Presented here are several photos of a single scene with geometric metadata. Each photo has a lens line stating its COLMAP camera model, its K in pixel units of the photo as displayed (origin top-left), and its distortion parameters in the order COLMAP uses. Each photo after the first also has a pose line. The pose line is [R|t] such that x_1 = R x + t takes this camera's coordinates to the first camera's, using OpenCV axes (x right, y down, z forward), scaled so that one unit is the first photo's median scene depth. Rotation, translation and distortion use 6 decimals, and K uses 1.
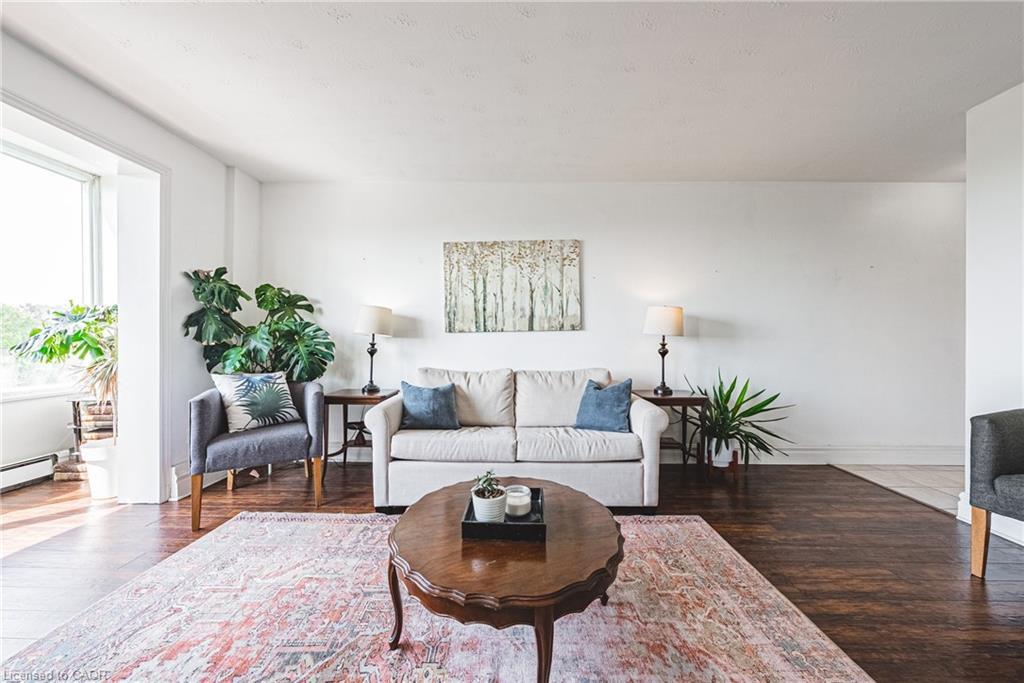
lens RADIAL K [[349.6, 0, 512.3], [0, 349.6, 339.3], [0, 0, 1]] dist [0.000878, -0.001875]
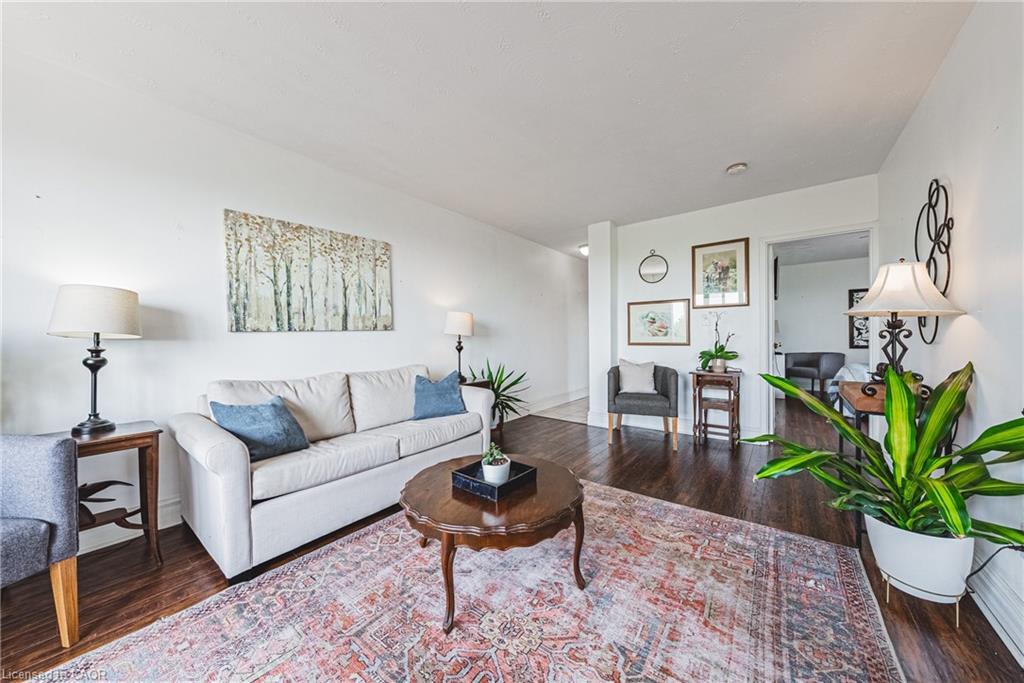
lens RADIAL K [[349.6, 0, 512.3], [0, 349.6, 339.3], [0, 0, 1]] dist [0.000878, -0.001875]
pose [[0.604505, -0.011876, 0.796513, -0.453322], [0.009050, 0.999927, 0.008041, -0.004582], [-0.796550, 0.002347, 0.604568, 0.086598]]
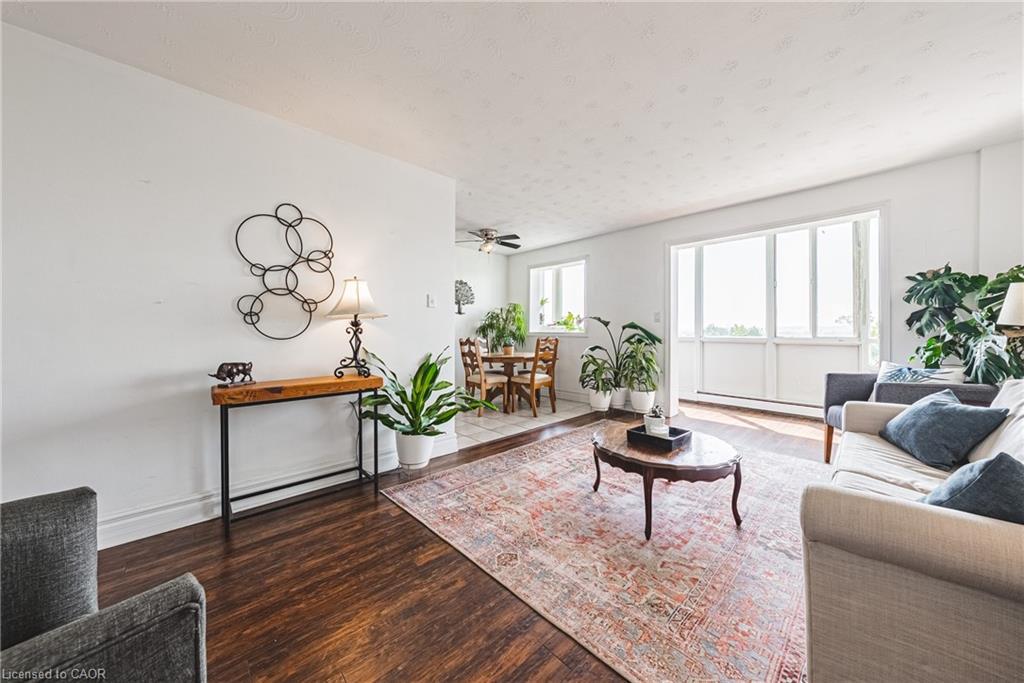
lens RADIAL K [[349.6, 0, 512.3], [0, 349.6, 339.3], [0, 0, 1]] dist [0.000878, -0.001875]
pose [[-0.721870, 0.009044, -0.691970, 0.753754], [-0.001819, 0.999886, 0.014966, 0.003793], [0.692026, 0.012062, -0.721771, 0.789823]]
